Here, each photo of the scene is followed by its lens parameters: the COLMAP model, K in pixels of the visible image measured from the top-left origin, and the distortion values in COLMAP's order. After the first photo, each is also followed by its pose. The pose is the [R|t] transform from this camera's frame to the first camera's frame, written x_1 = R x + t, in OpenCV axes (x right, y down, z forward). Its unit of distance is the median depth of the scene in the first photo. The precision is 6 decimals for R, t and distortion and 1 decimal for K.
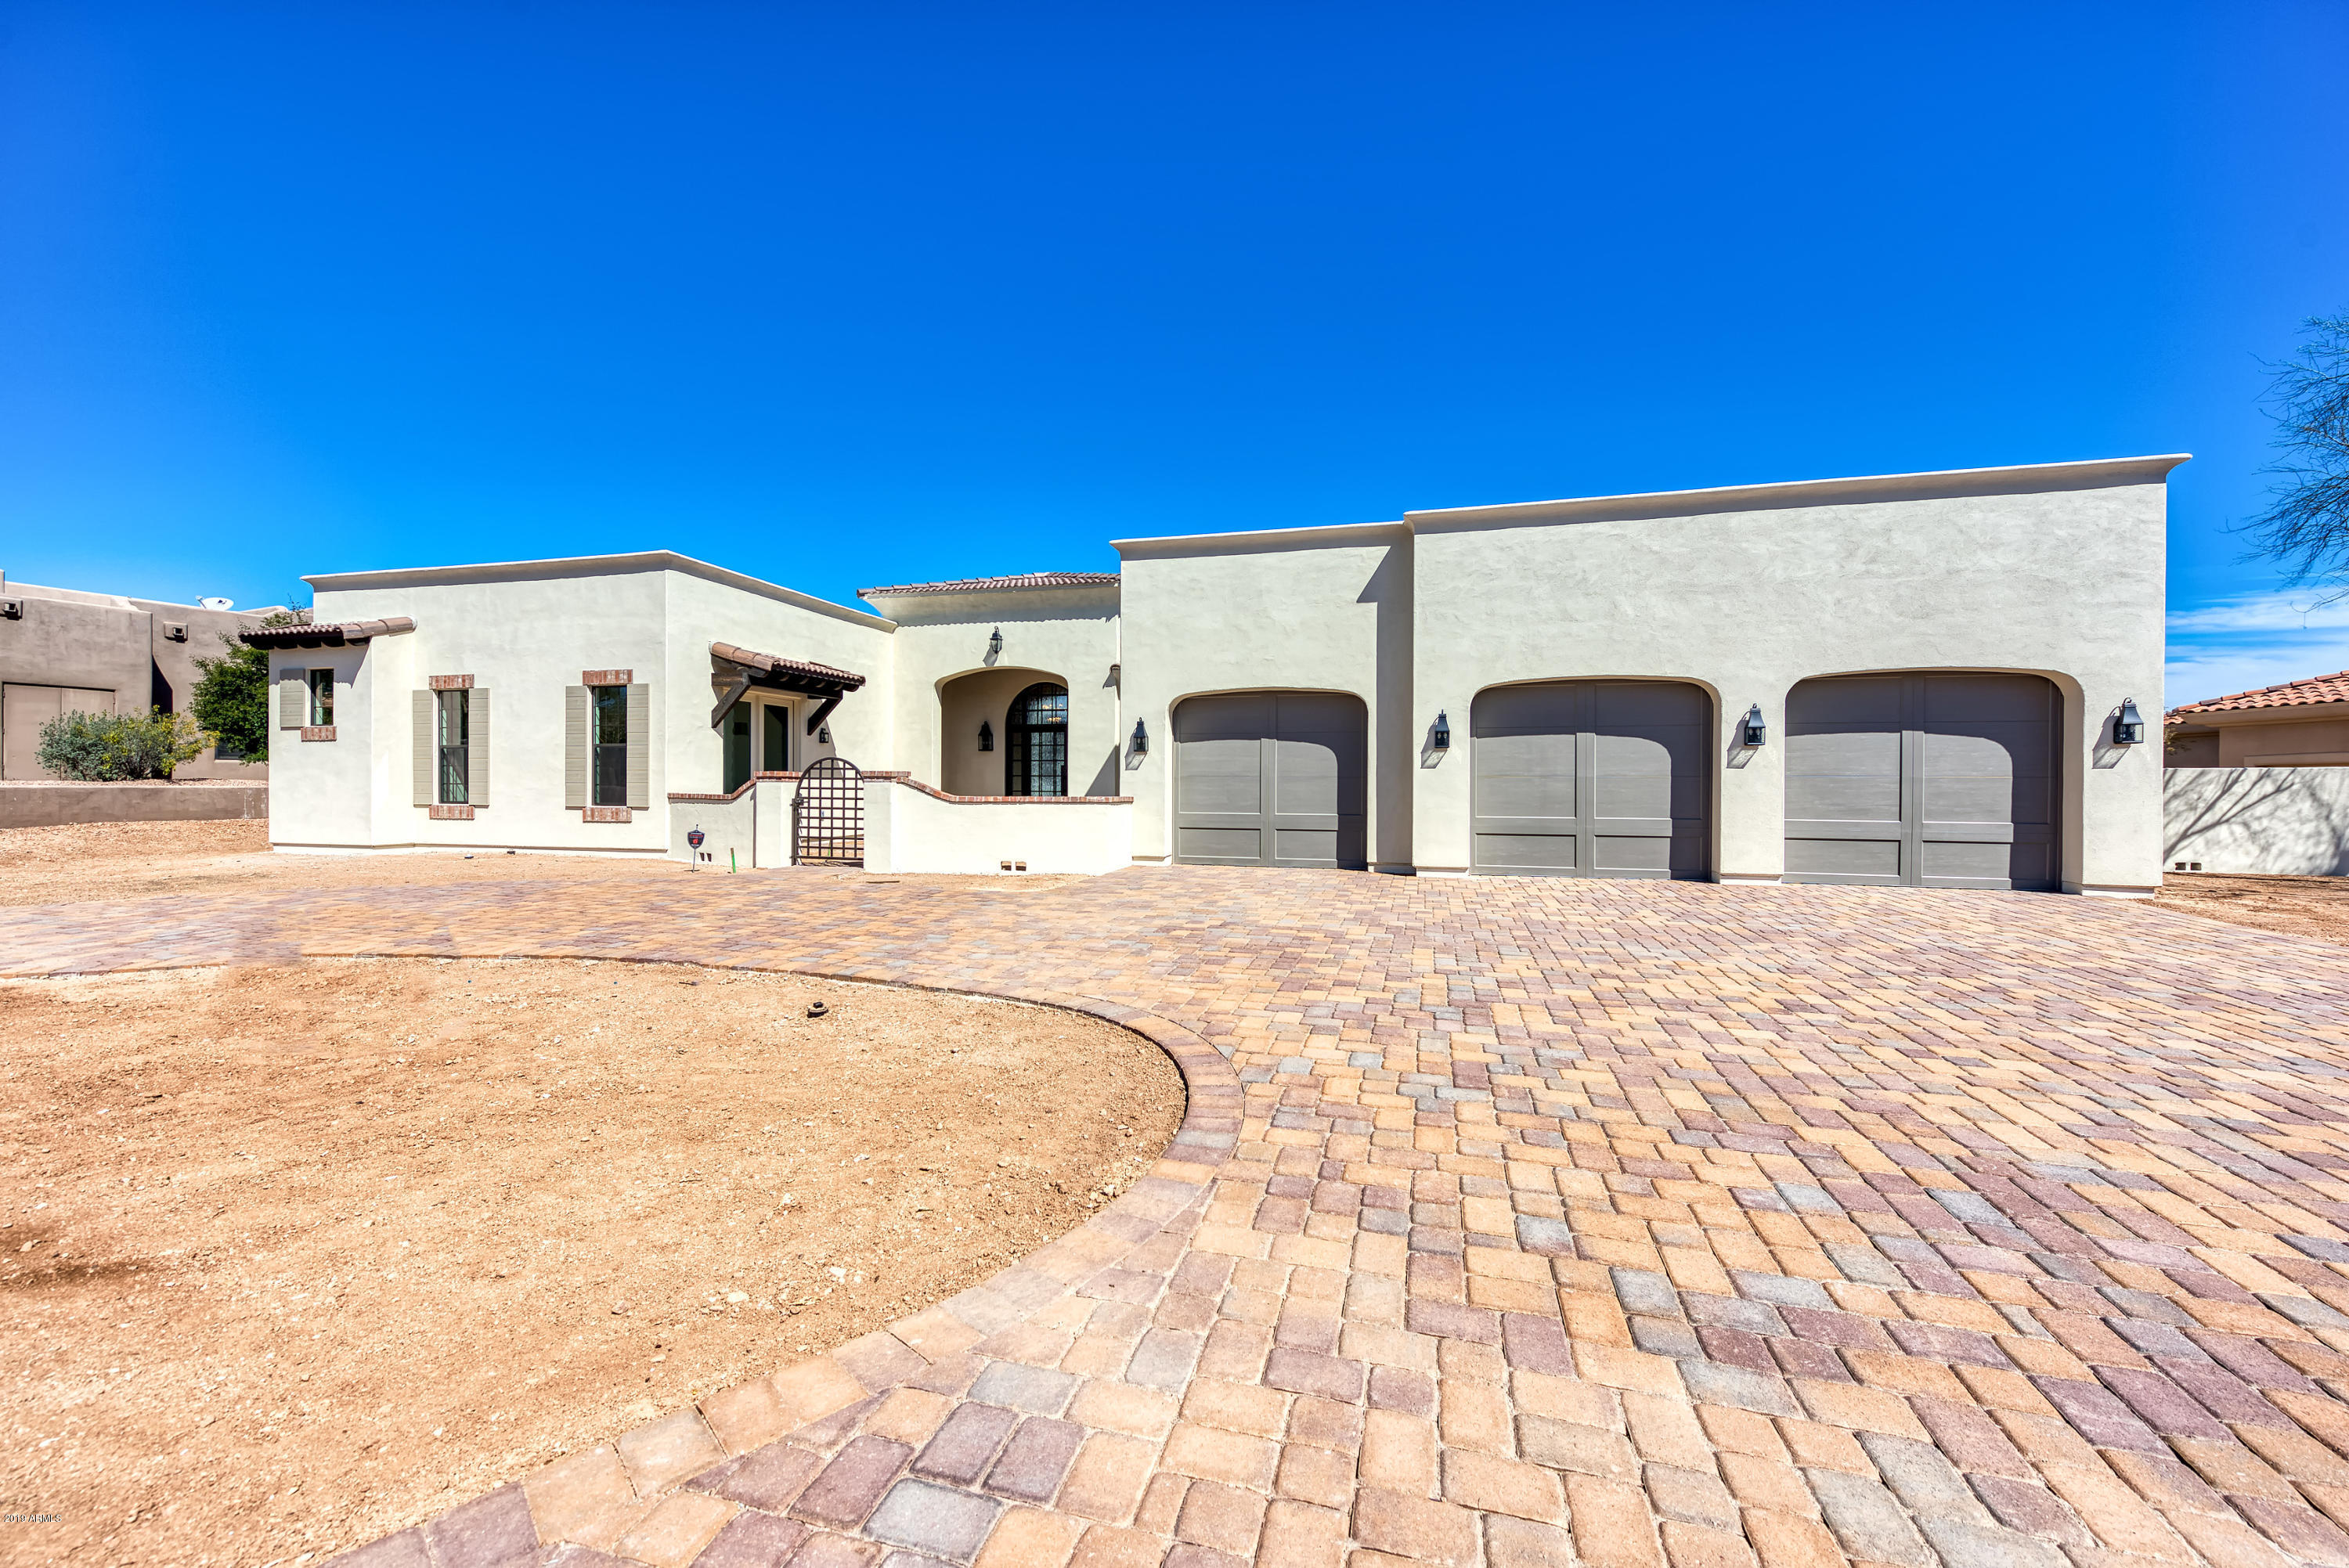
lens RADIAL K [[941.9, 0, 1179.4], [0, 941.9, 789.7], [0, 0, 1]] dist [0.005057, 0.000576]
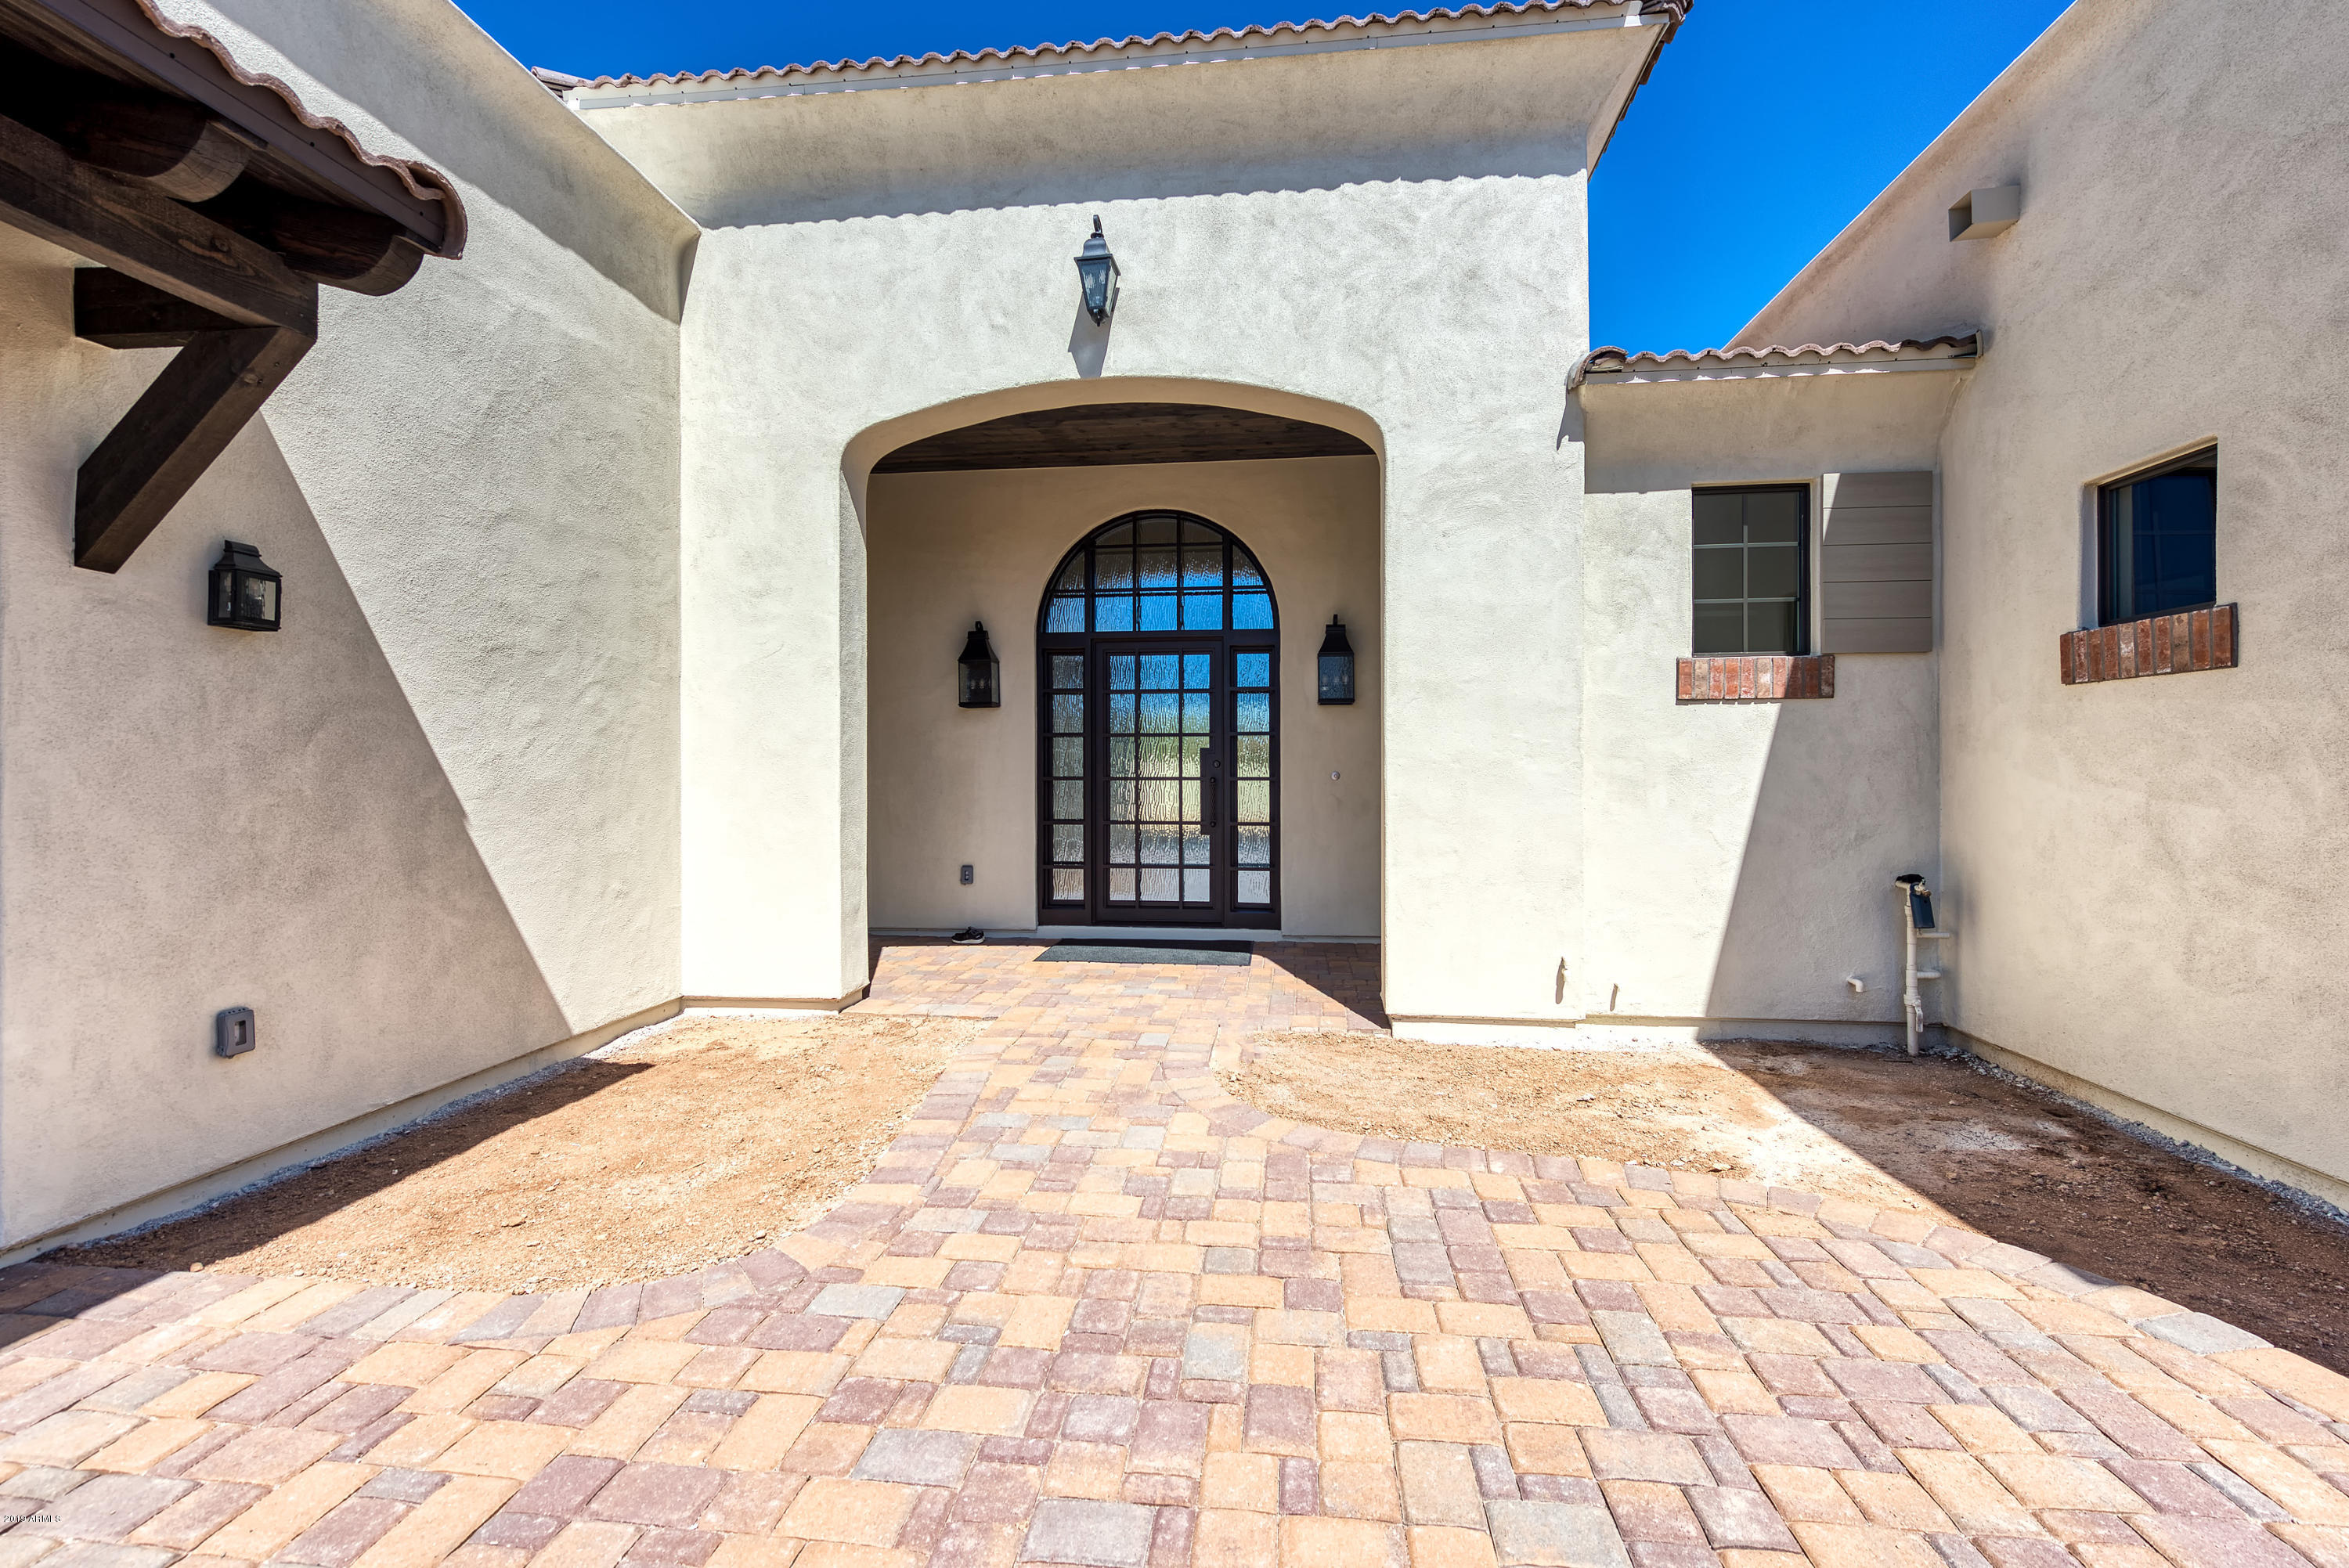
lens RADIAL K [[941.9, 0, 1179.6], [0, 941.9, 763.6], [0, 0, 1]] dist [0.005057, 0.000576]
pose [[0.990364, 0.004659, 0.138409, -0.307181], [-0.002515, 0.999874, -0.015656, -0.024639], [-0.138465, 0.015157, 0.990251, 1.096122]]
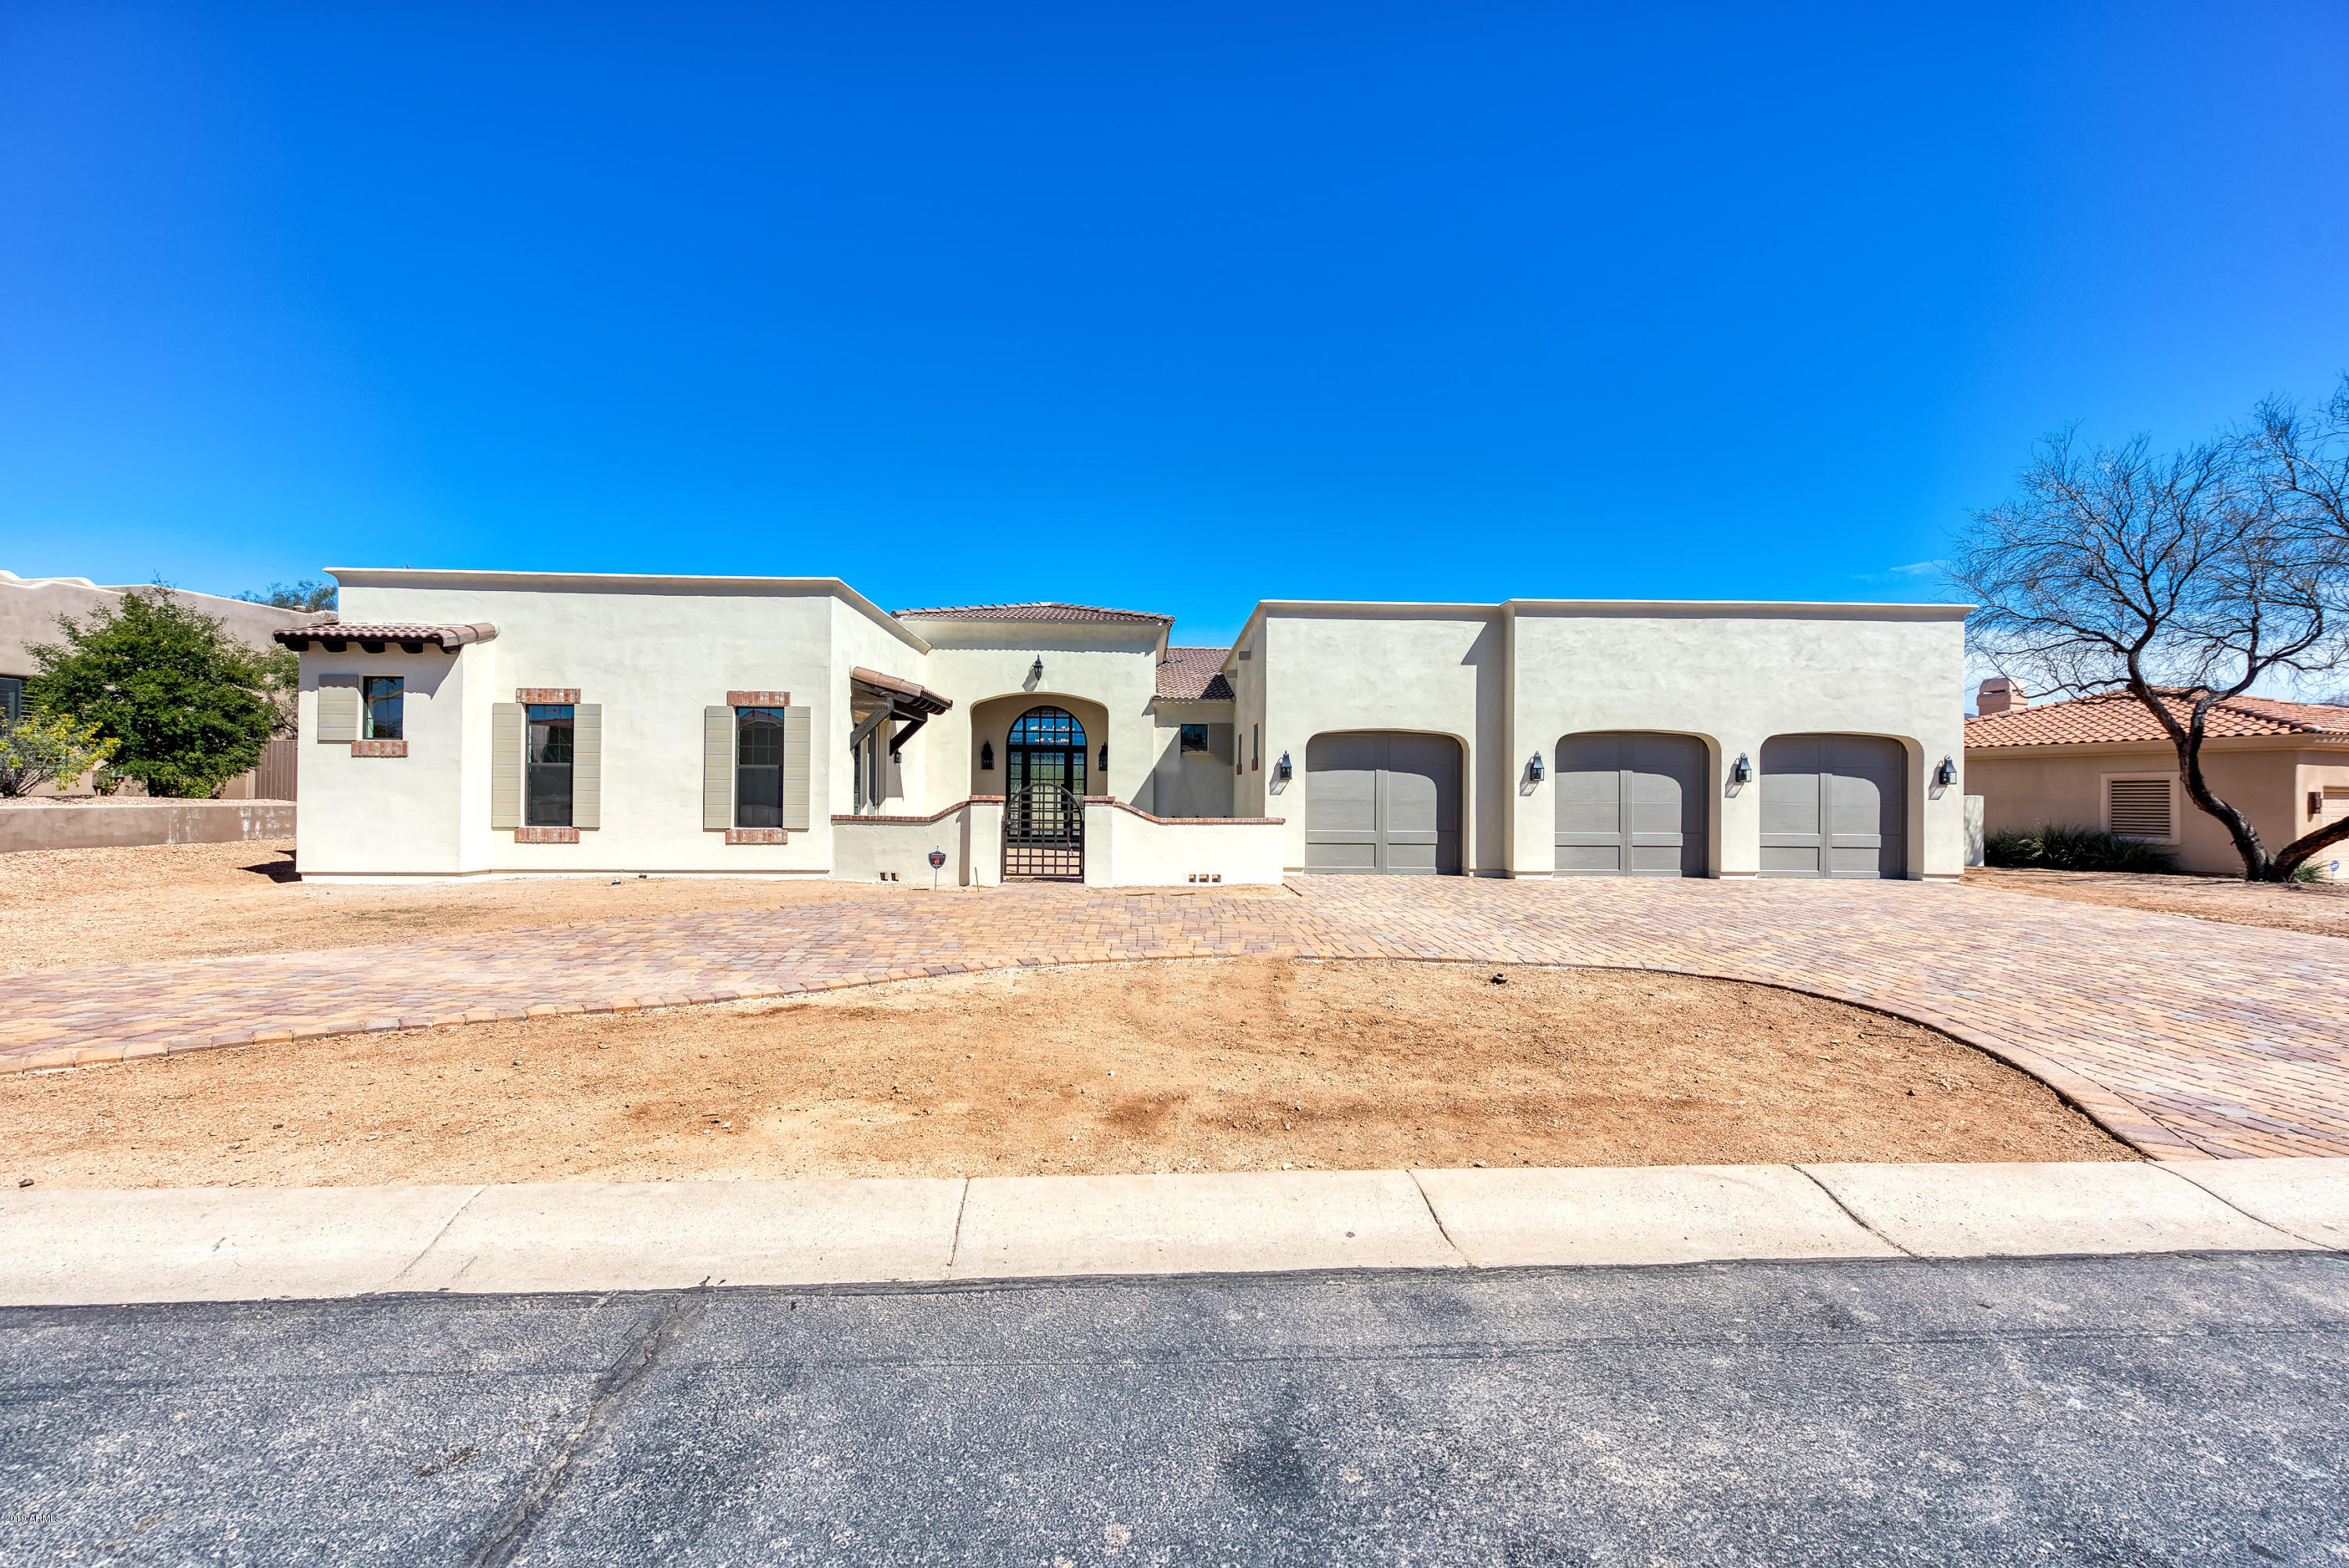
lens RADIAL K [[941.9, 0, 1181.7], [0, 941.9, 791.8], [0, 0, 1]] dist [0.005057, 0.000576]
pose [[0.953675, 0.004658, 0.300804, -0.532678], [-0.002585, 0.999970, -0.007289, -0.016152], [-0.300829, 0.006173, 0.953658, -0.093937]]
